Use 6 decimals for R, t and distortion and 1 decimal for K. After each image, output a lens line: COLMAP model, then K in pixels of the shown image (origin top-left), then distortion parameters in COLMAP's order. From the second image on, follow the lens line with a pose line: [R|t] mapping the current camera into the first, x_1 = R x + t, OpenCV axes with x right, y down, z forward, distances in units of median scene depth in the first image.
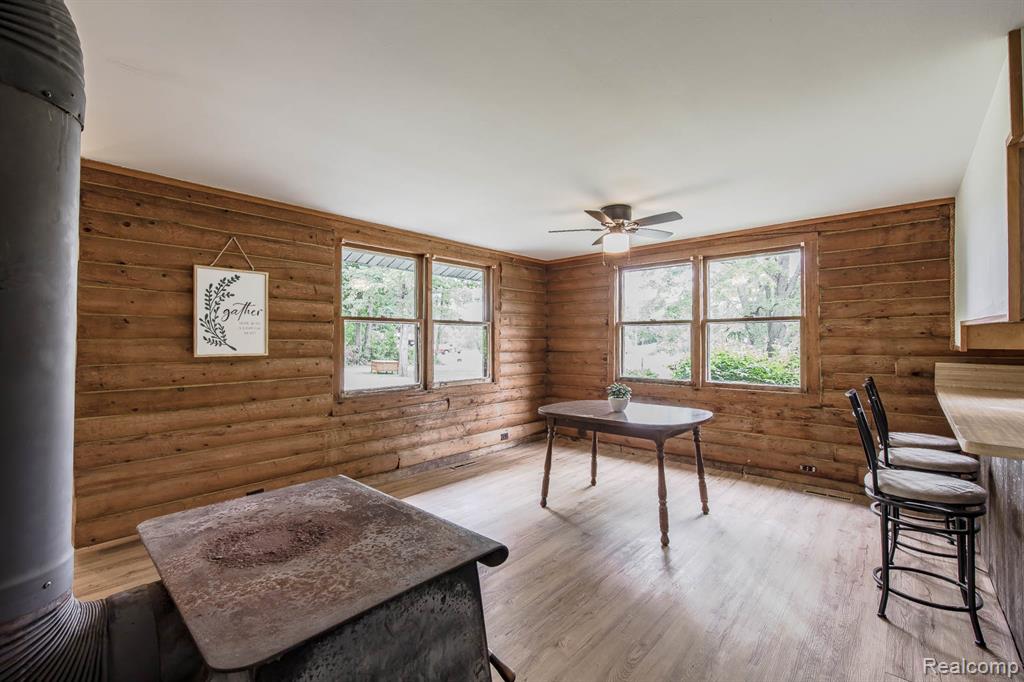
lens RADIAL K [[443.9, 0, 509.2], [0, 443.9, 340.3], [0, 0, 1]] dist [0.001399, -0.000939]
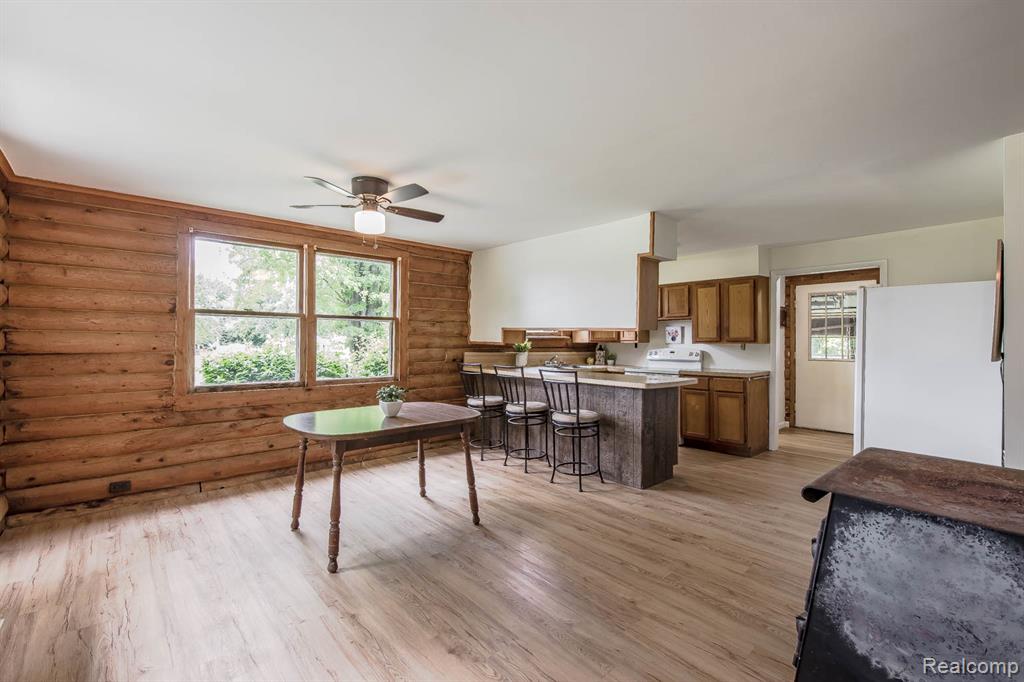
lens RADIAL K [[443.9, 0, 507.2], [0, 443.9, 340.6], [0, 0, 1]] dist [0.001399, -0.000939]
pose [[0.114164, -0.000555, 0.993462, -0.586797], [-0.011125, 0.999936, 0.001837, 0.003393], [-0.993400, -0.011262, 0.114151, 0.638165]]
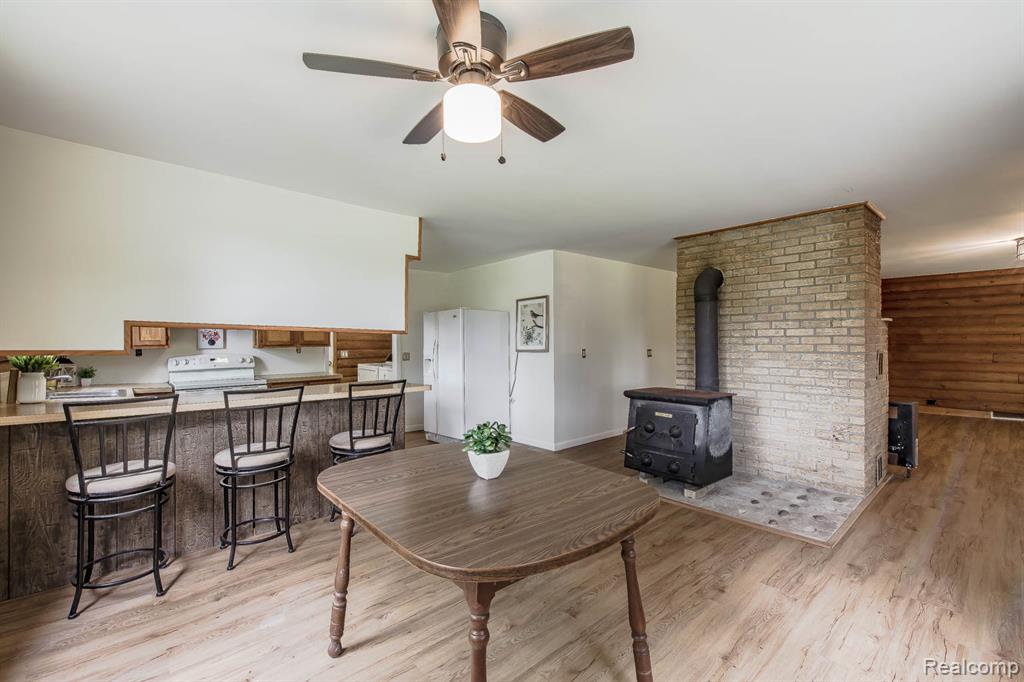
lens RADIAL K [[443.9, 0, 505.1], [0, 443.9, 341.8], [0, 0, 1]] dist [0.001399, -0.000939]
pose [[-0.991941, 0.008578, 0.126406, 0.149702], [0.007249, 0.999914, -0.010971, 0.011721], [-0.126489, -0.009966, -0.991918, 1.437175]]
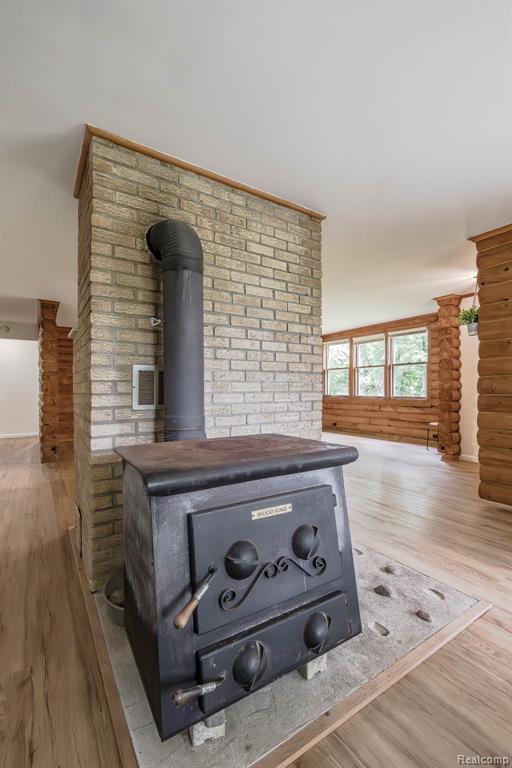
lens RADIAL K [[332.9, 0, 259.4], [0, 332.9, 390.9], [0, 0, 1]] dist [0.001399, -0.000939]
pose [[-0.261214, 0.009485, -0.965234, 0.209722], [0.016061, 0.999856, 0.005479, 0.065402], [0.965147, -0.014072, -0.261329, 0.388579]]
